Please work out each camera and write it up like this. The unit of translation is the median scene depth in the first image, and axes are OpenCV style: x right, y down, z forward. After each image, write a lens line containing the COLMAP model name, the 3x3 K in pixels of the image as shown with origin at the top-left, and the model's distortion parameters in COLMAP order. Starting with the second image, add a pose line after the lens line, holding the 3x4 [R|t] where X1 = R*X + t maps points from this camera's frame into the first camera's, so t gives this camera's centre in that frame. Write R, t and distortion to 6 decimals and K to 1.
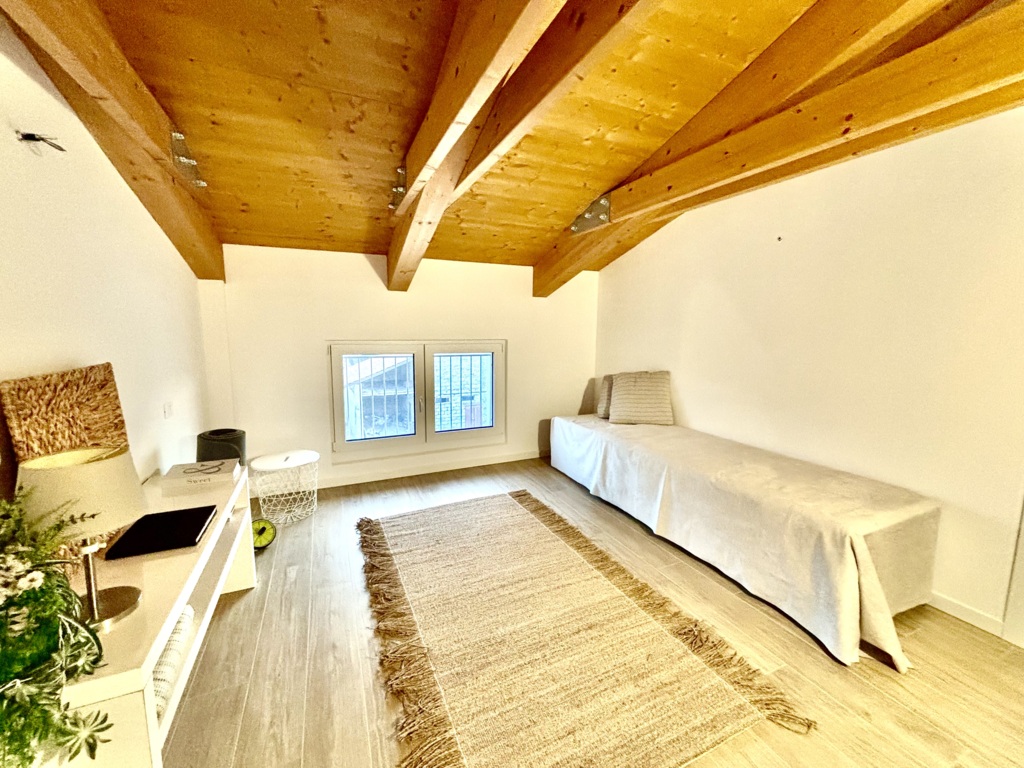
lens RADIAL K [[410.9, 0, 508.9], [0, 410.9, 381.1], [0, 0, 1]] dist [-0.005835, -0.001056]
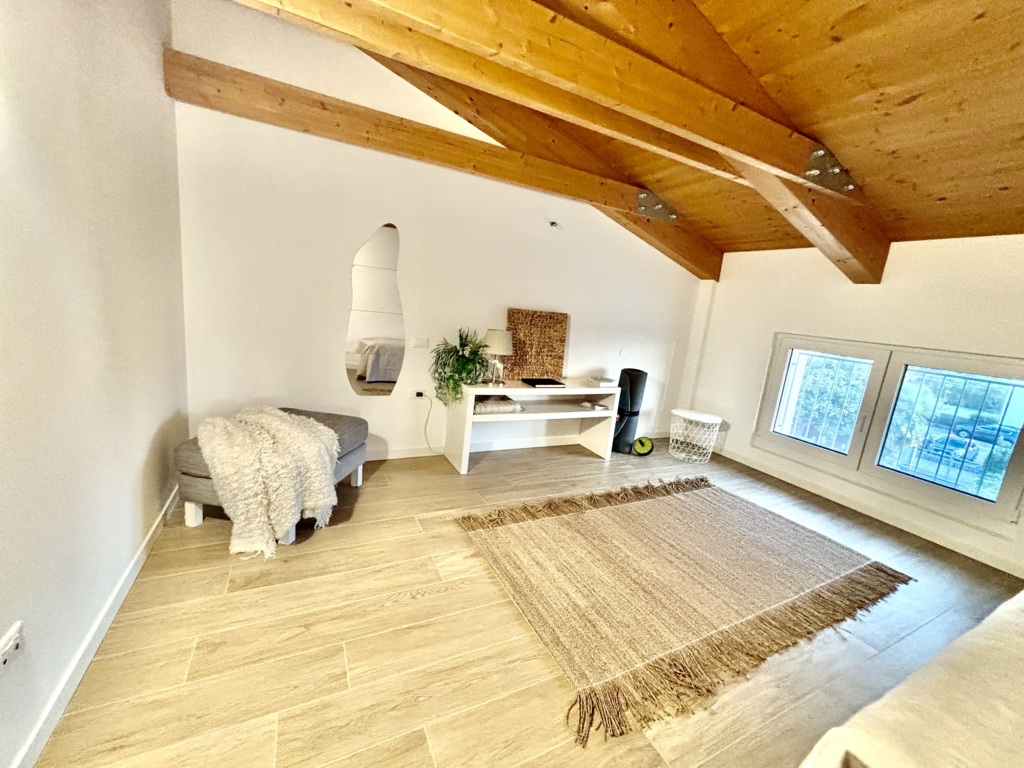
lens RADIAL K [[410.9, 0, 508.9], [0, 410.9, 387.3], [0, 0, 1]] dist [-0.005835, -0.001056]
pose [[0.034557, 0.193392, -0.980513, 0.721653], [-0.229404, 0.956438, 0.180558, 0.006472], [0.972718, 0.218694, 0.077416, 0.316004]]
